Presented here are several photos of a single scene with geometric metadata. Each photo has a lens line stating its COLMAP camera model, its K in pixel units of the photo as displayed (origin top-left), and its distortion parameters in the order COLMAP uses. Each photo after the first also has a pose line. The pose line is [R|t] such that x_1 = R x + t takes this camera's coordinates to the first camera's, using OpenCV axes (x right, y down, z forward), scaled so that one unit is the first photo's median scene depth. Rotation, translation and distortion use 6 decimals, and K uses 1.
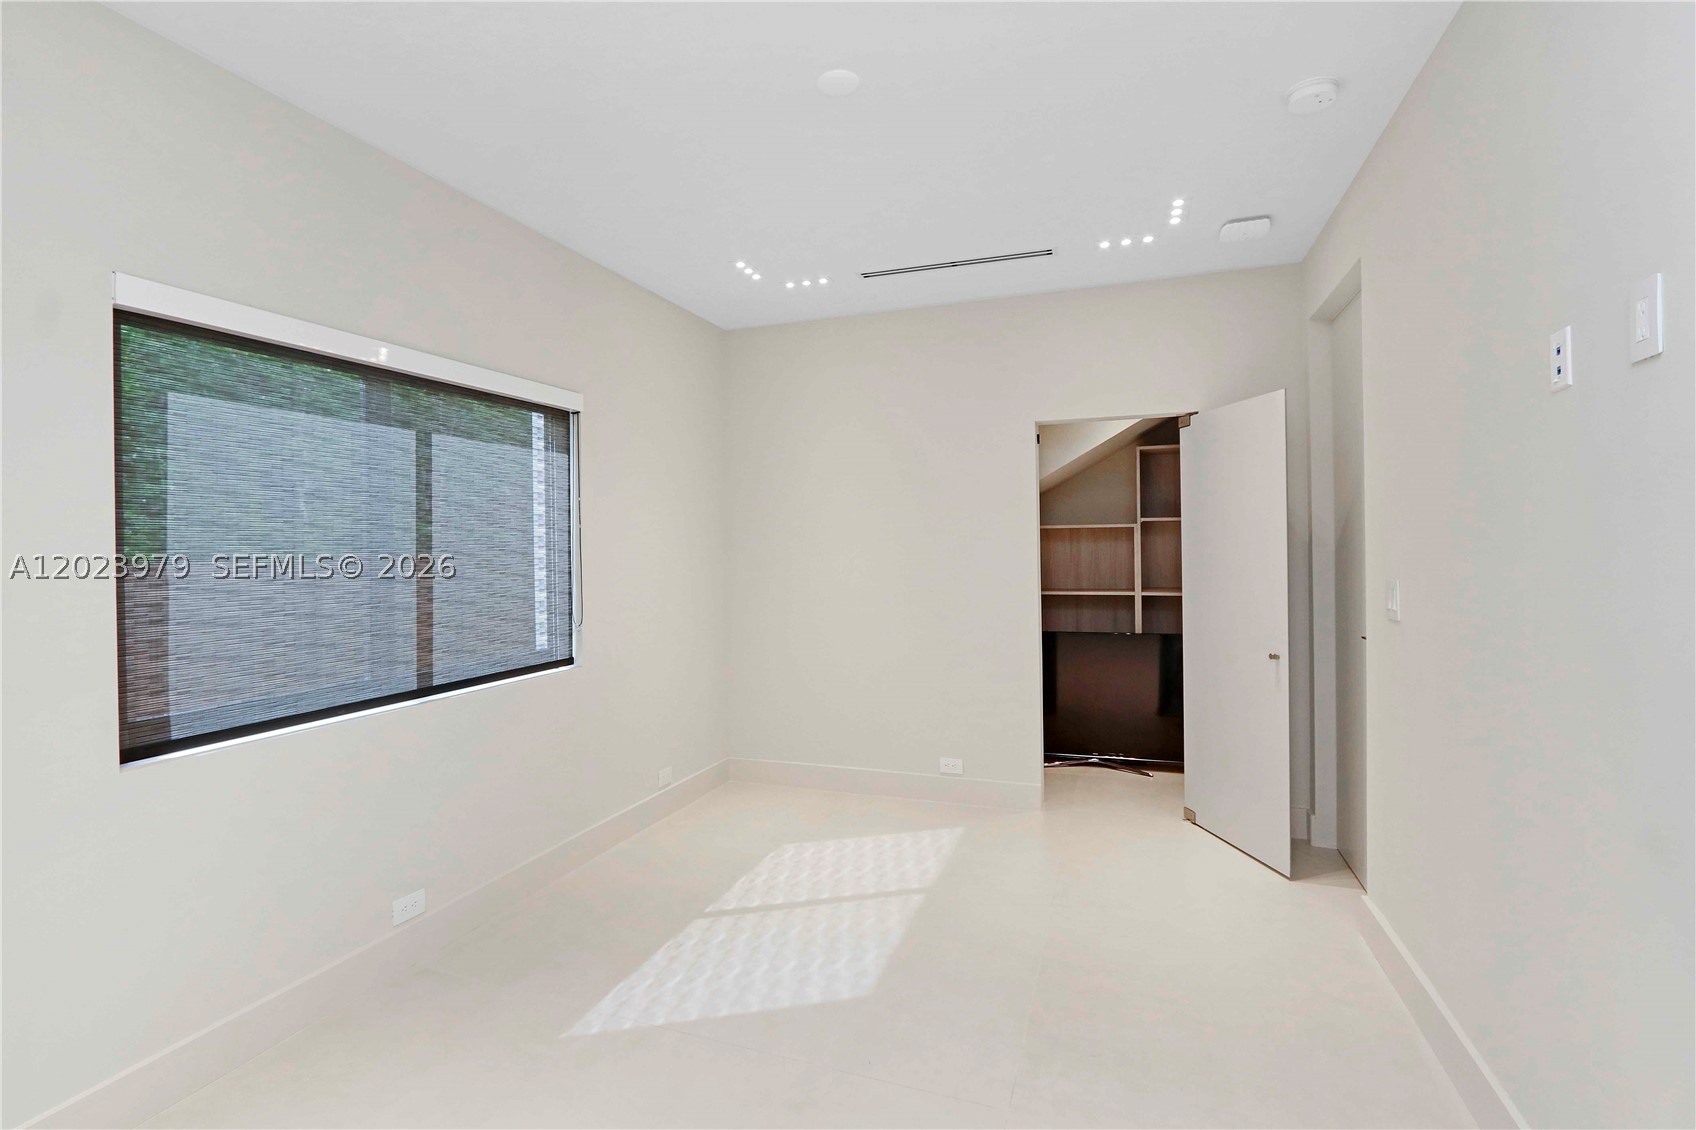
lens RADIAL K [[823.3, 0, 804.2], [0, 823.3, 548.4], [0, 0, 1]] dist [-0.001243, -0.000065]
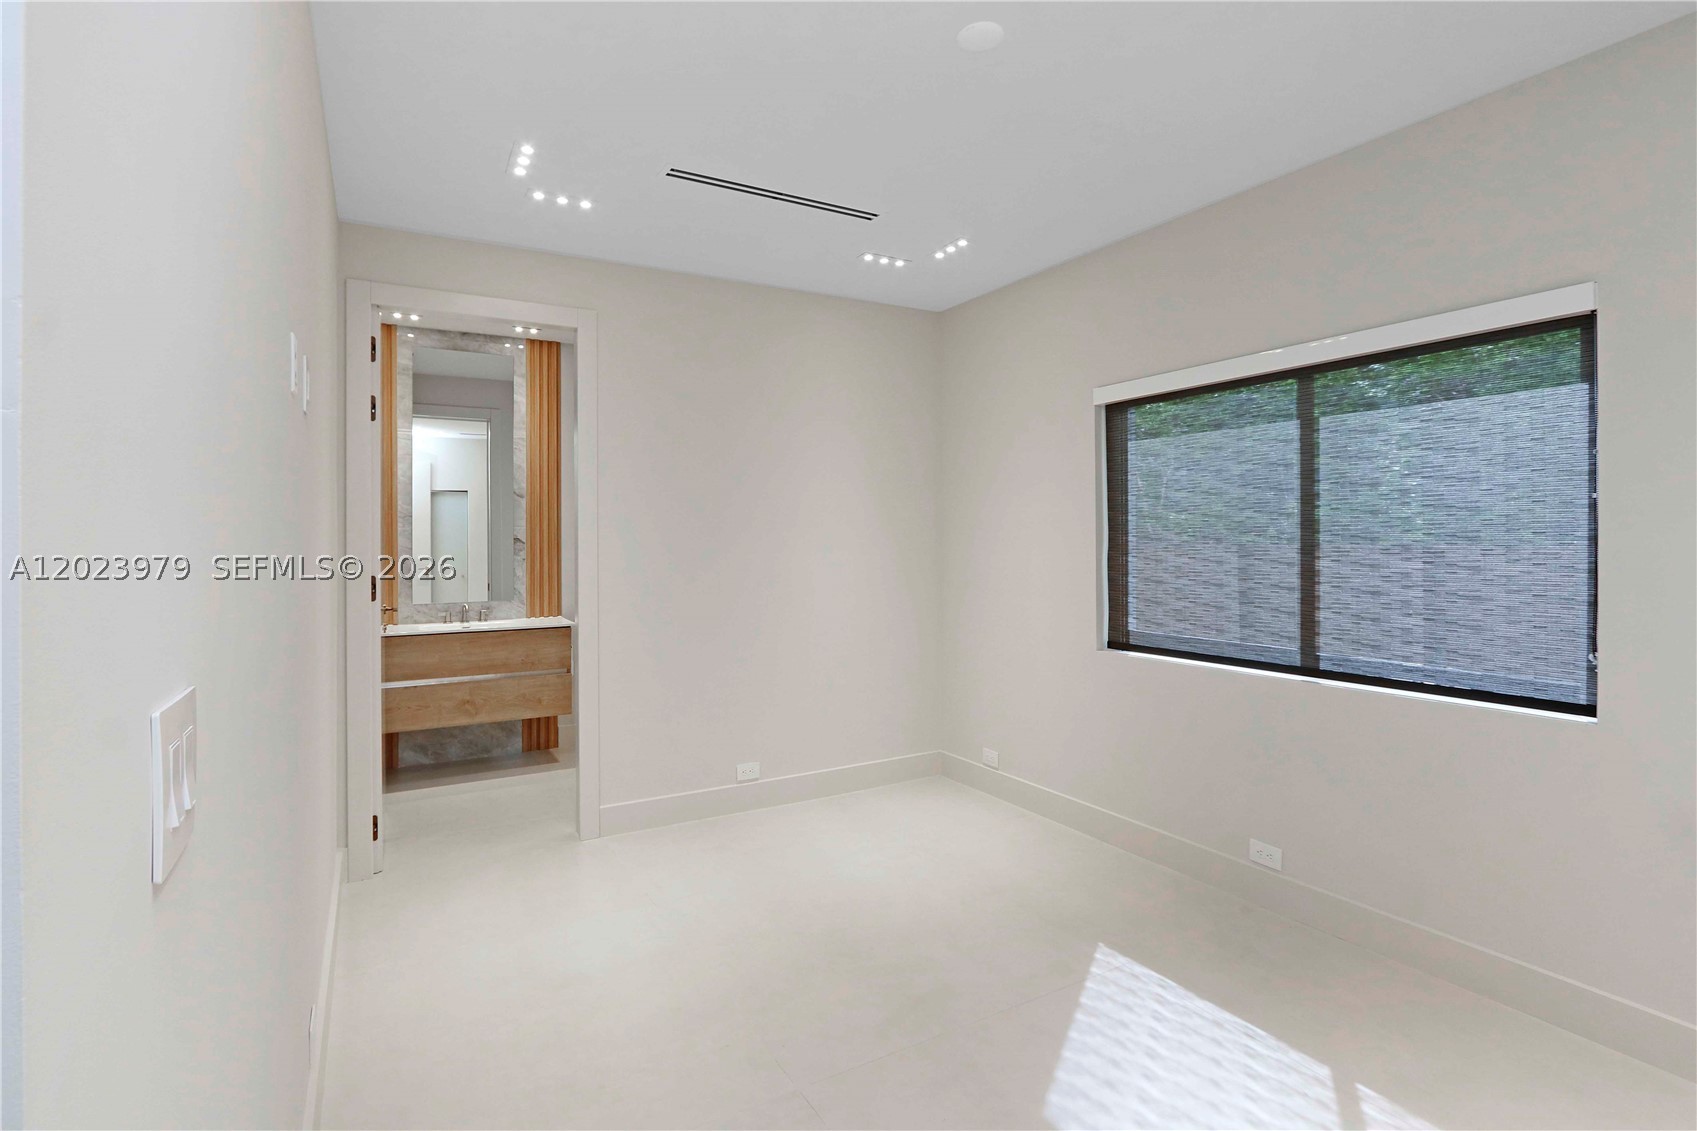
lens RADIAL K [[828.1, 0, 845.7], [0, 828.1, 544.6], [0, 0, 1]] dist [0.000487, -0.000051]
pose [[-0.622759, 0.018966, -0.782184, 0.729436], [0.009542, 0.999816, 0.016646, -0.007412], [0.782355, 0.002903, -0.622825, 1.230820]]
